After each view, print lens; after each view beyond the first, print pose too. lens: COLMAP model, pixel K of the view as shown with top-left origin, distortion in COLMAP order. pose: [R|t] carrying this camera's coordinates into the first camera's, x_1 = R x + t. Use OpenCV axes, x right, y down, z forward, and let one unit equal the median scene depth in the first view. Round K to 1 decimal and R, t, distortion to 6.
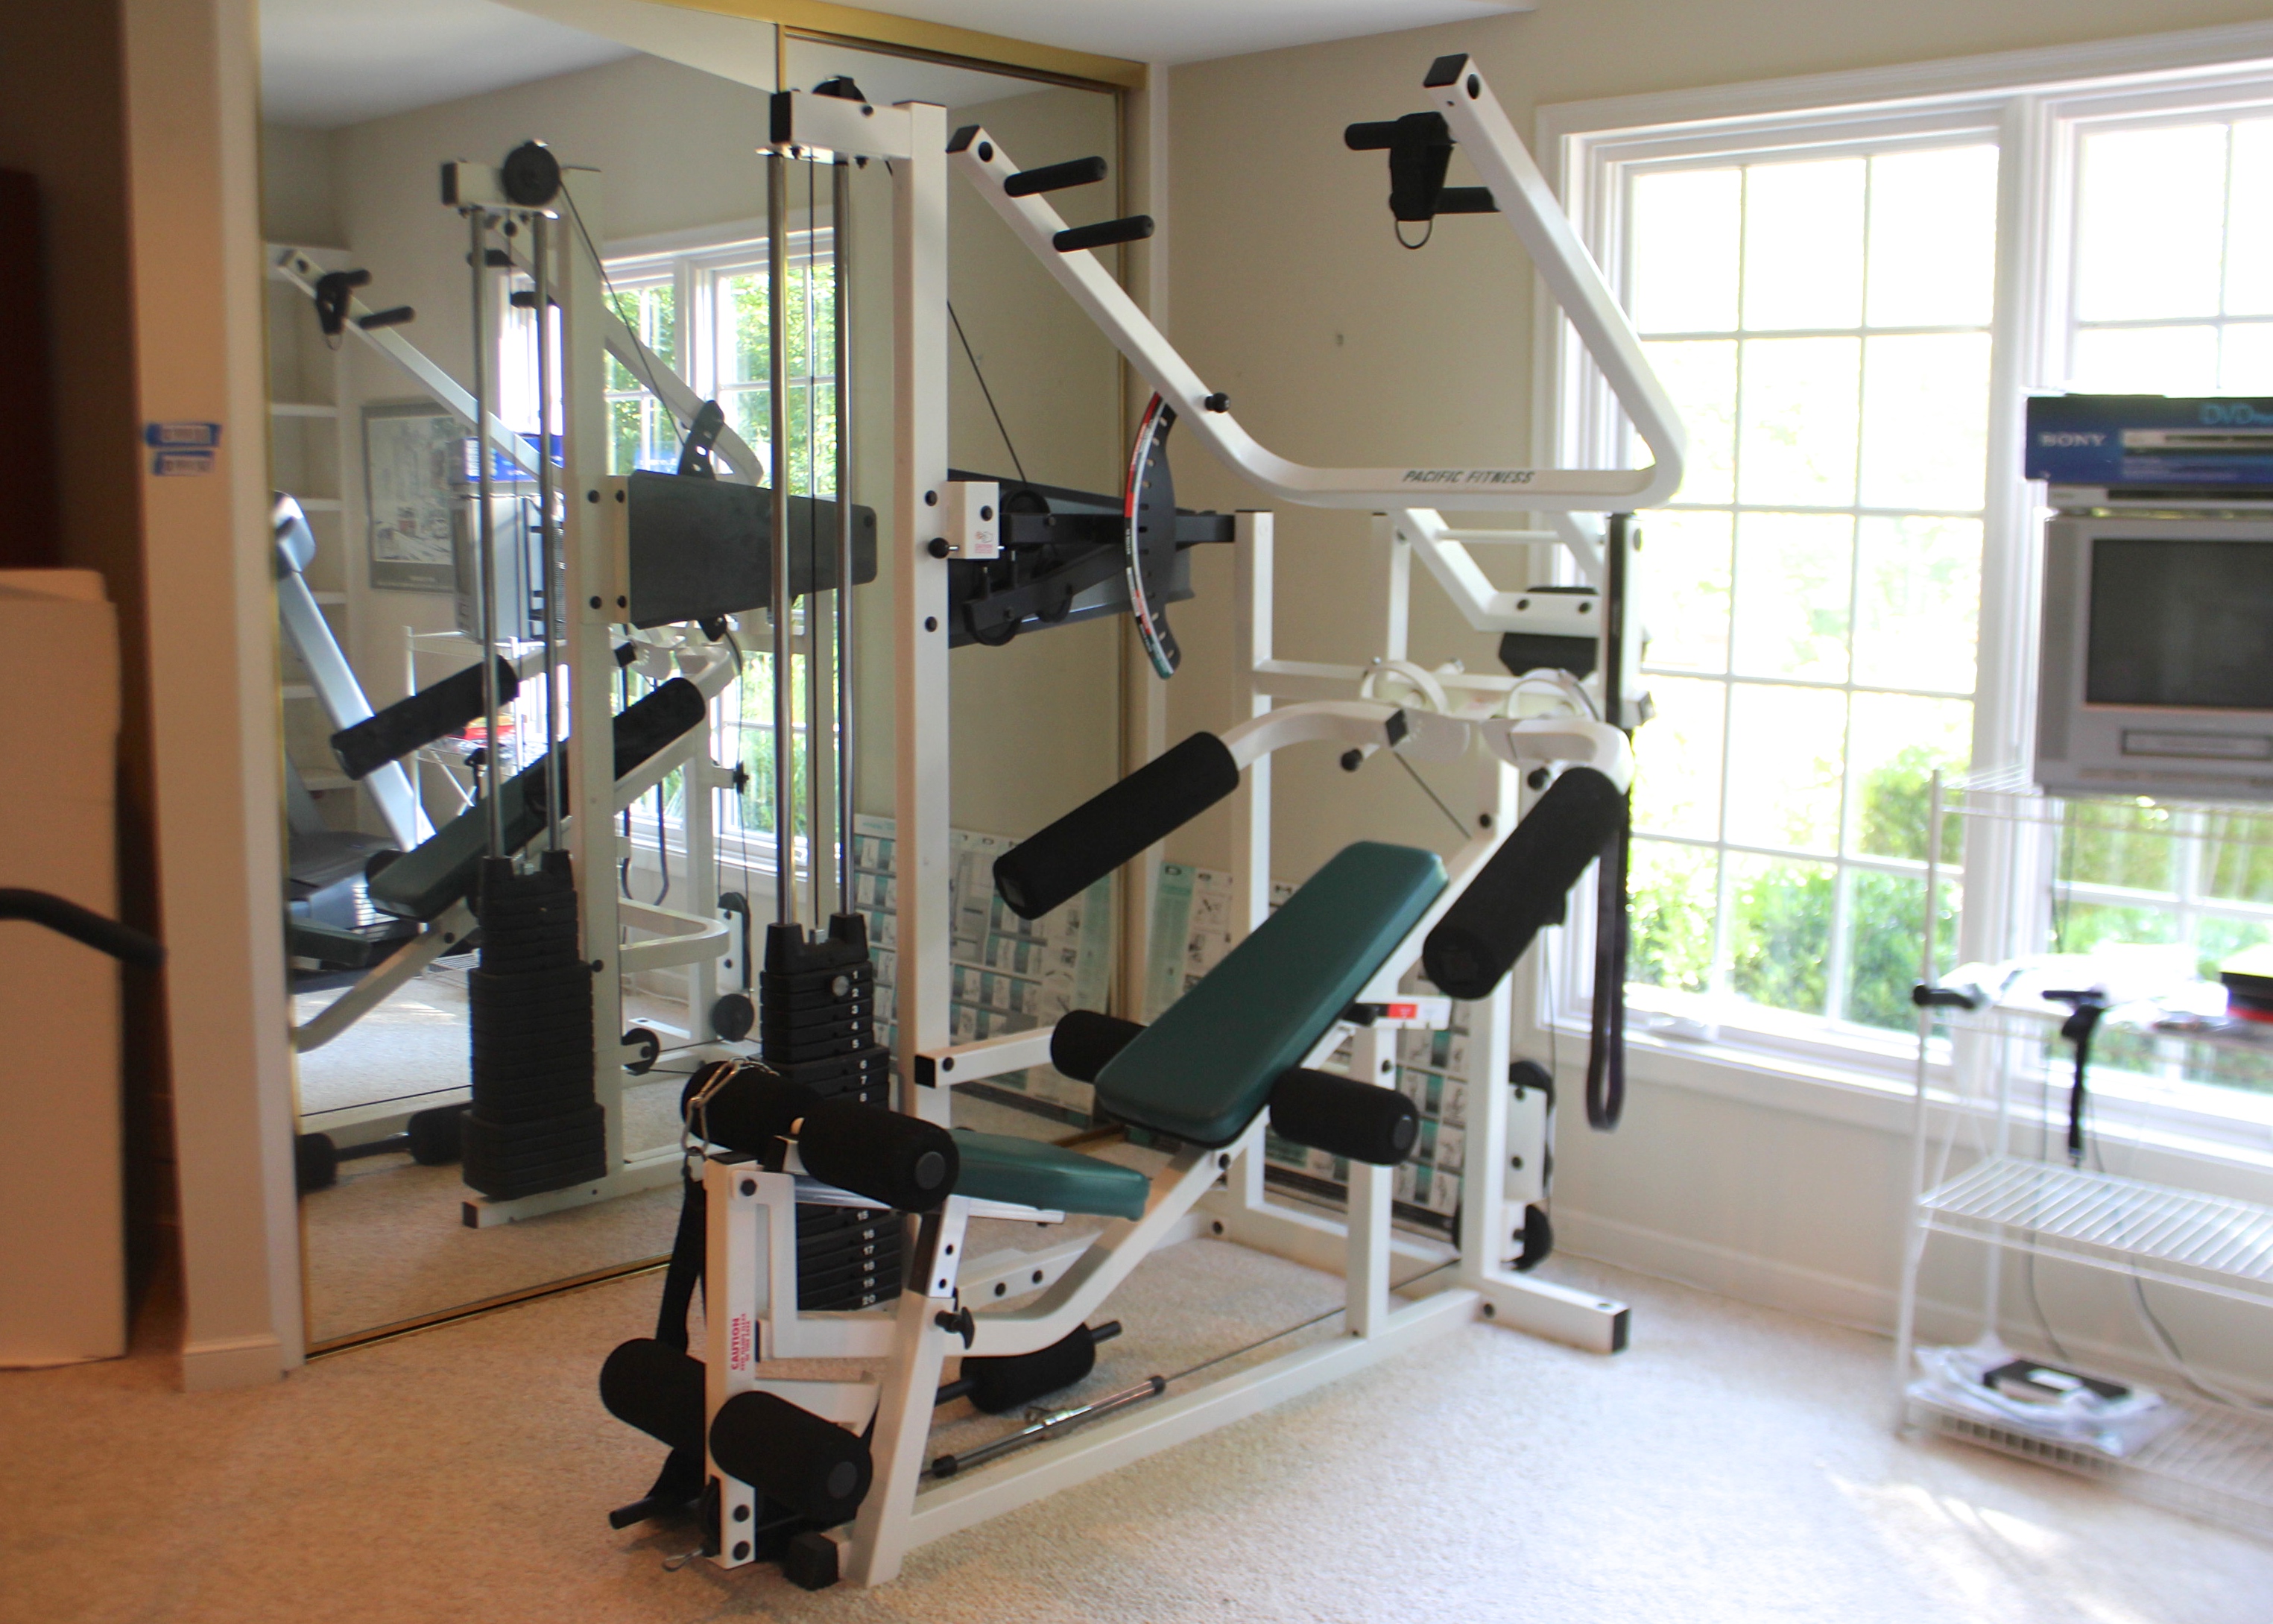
lens RADIAL K [[2264.8, 0, 1140.6], [0, 2264.8, 938.8], [0, 0, 1]] dist [-0.069270, -0.001351]
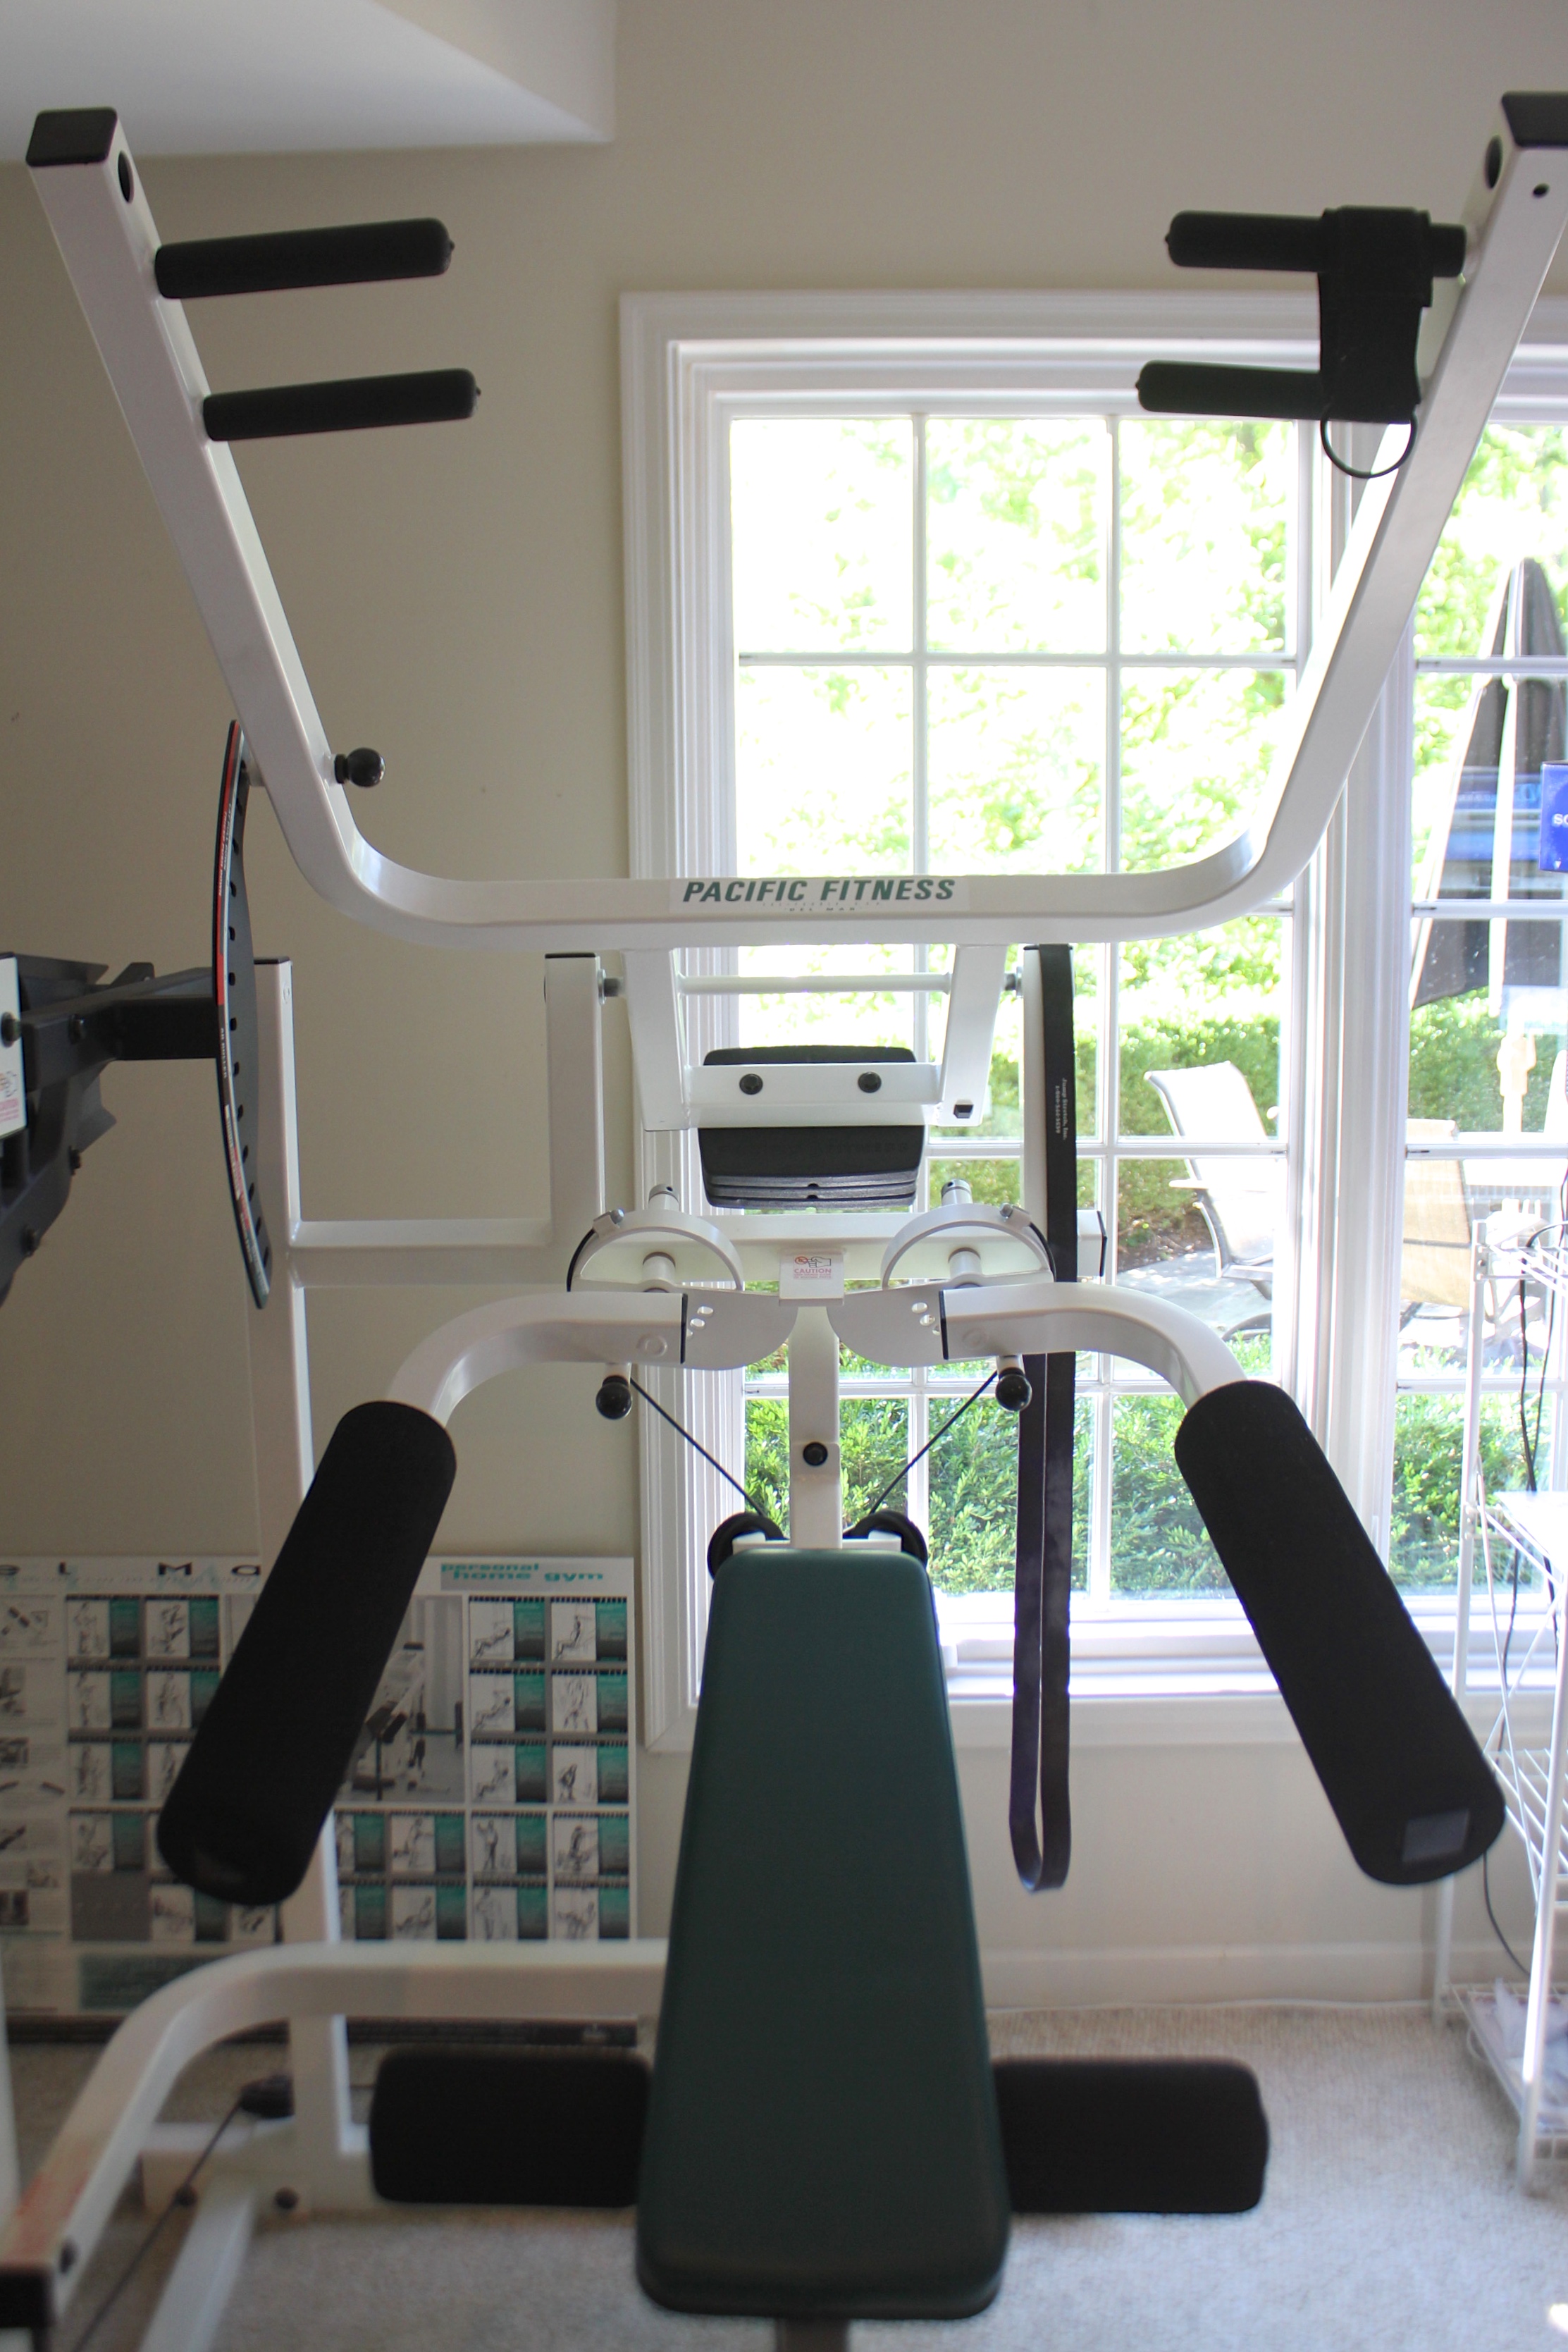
lens RADIAL K [[2200.8, 0, 784.0], [0, 2200.8, 1176.0], [0, 0, 1]] dist [-0.093956, 0.001808]
pose [[0.729247, -0.138196, 0.670150, -0.241729], [0.159003, 0.986808, 0.030472, -0.148063], [-0.665521, 0.084334, 0.741600, 0.583591]]
